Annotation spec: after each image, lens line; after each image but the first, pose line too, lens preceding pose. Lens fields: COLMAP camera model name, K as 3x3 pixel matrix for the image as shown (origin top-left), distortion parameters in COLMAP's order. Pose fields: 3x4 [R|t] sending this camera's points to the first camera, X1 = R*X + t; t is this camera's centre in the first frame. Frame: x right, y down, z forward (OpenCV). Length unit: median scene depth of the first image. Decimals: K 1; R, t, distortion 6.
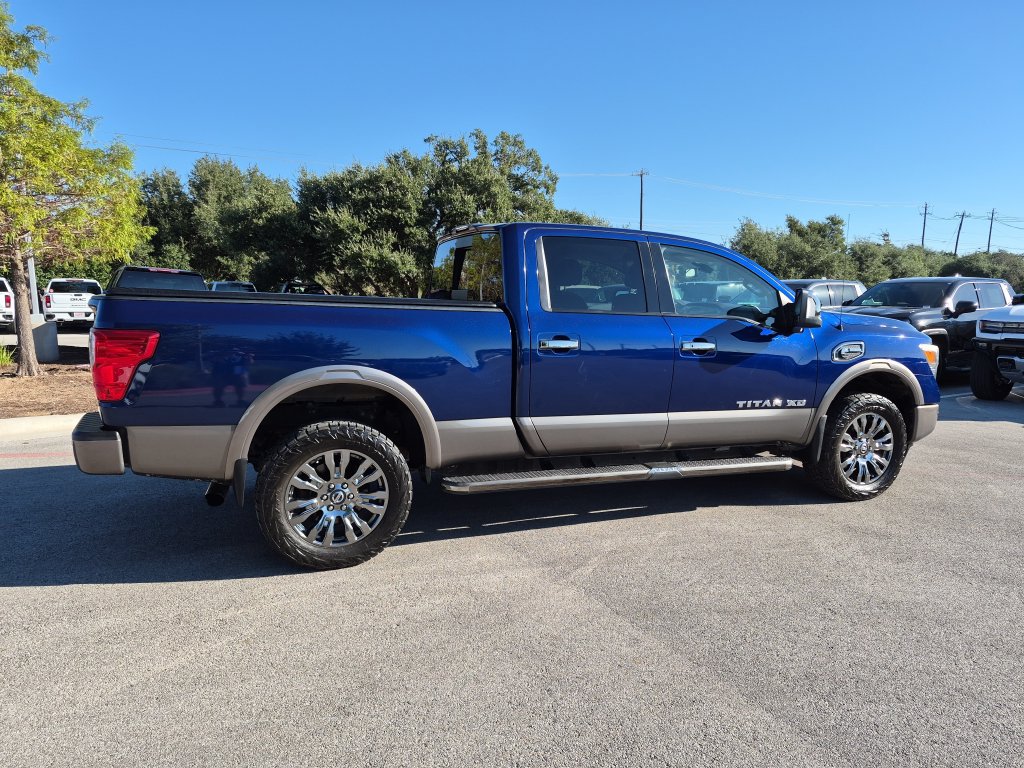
lens RADIAL K [[717.2, 0, 512.0], [0, 717.2, 384.0], [0, 0, 1]] dist [0.083787, -0.075539]
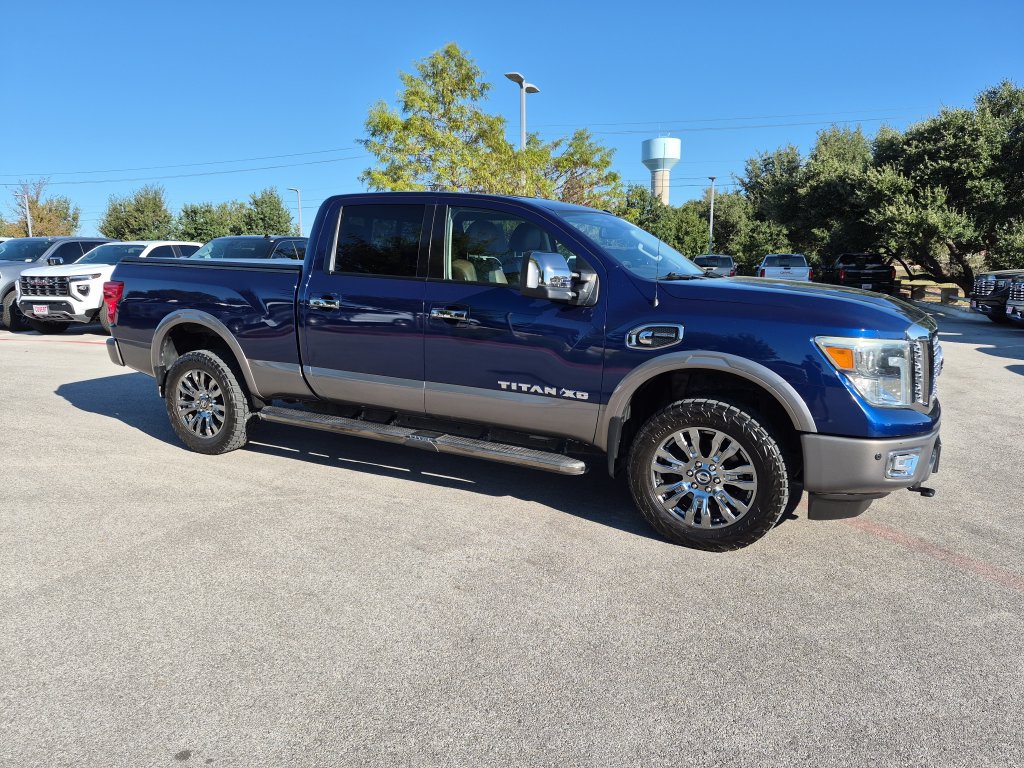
lens RADIAL K [[712.7, 0, 508.2], [0, 712.7, 387.6], [0, 0, 1]] dist [0.095867, -0.095575]
pose [[0.621158, 0.126236, -0.773451, 0.204084], [-0.094889, 0.991795, 0.085667, -0.008995], [0.777919, 0.020180, 0.628040, 0.094978]]
